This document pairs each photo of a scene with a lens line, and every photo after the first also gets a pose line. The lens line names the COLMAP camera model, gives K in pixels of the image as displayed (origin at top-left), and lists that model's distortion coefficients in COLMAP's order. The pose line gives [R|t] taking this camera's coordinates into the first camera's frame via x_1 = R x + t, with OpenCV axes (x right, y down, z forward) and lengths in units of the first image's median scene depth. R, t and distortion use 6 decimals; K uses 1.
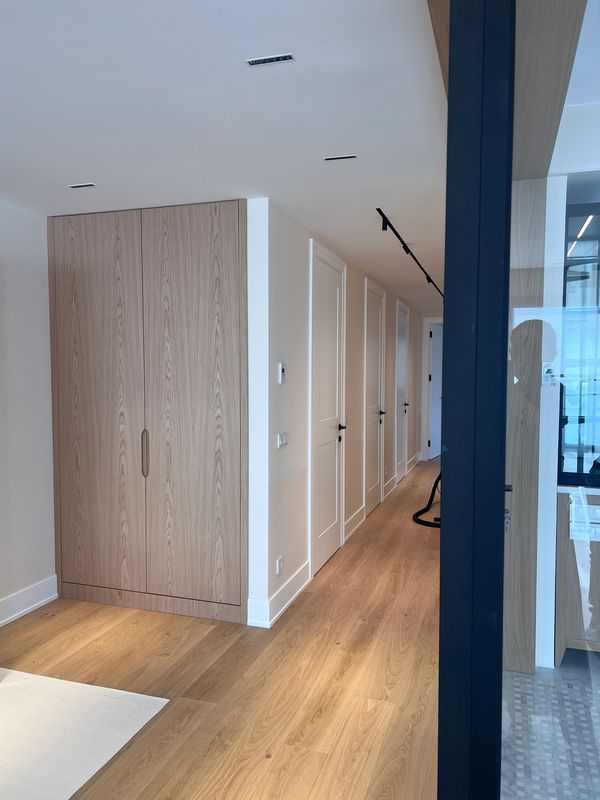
lens RADIAL K [[602.2, 0, 304.1], [0, 602.2, 398.4], [0, 0, 1]] dist [0.048957, -0.054836]
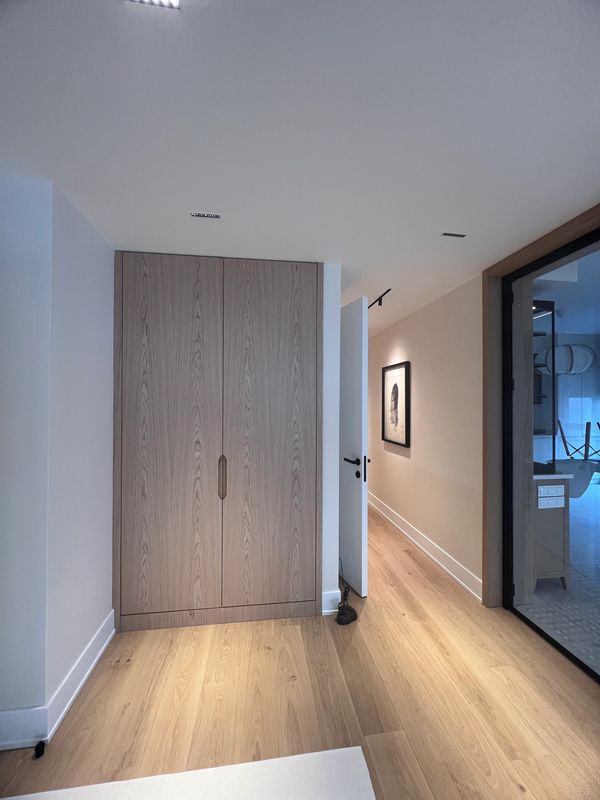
lens RADIAL K [[319.1, 0, 301.6], [0, 319.1, 397.7], [0, 0, 1]] dist [-0.004199, 0.000813]
pose [[0.899706, 0.006478, 0.436448, -0.396317], [0.019435, 0.998304, -0.054880, -0.018245], [-0.436064, 0.057858, 0.898054, 0.423425]]
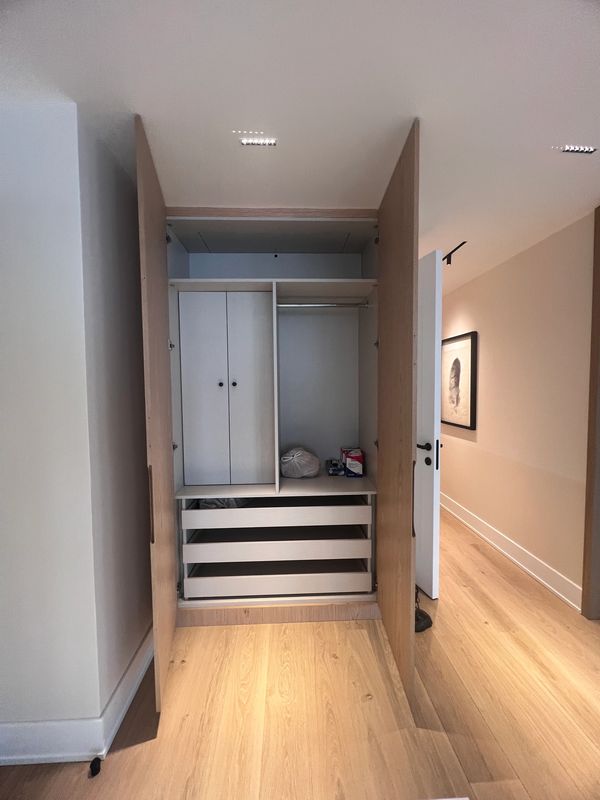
lens RADIAL K [[319.1, 0, 300.9], [0, 319.1, 398.3], [0, 0, 1]] dist [-0.004199, 0.000813]
pose [[0.935587, -0.026807, 0.352078, -0.412683], [0.029043, 0.999578, -0.001068, -0.011845], [-0.351901, 0.011224, 0.935970, 0.523090]]
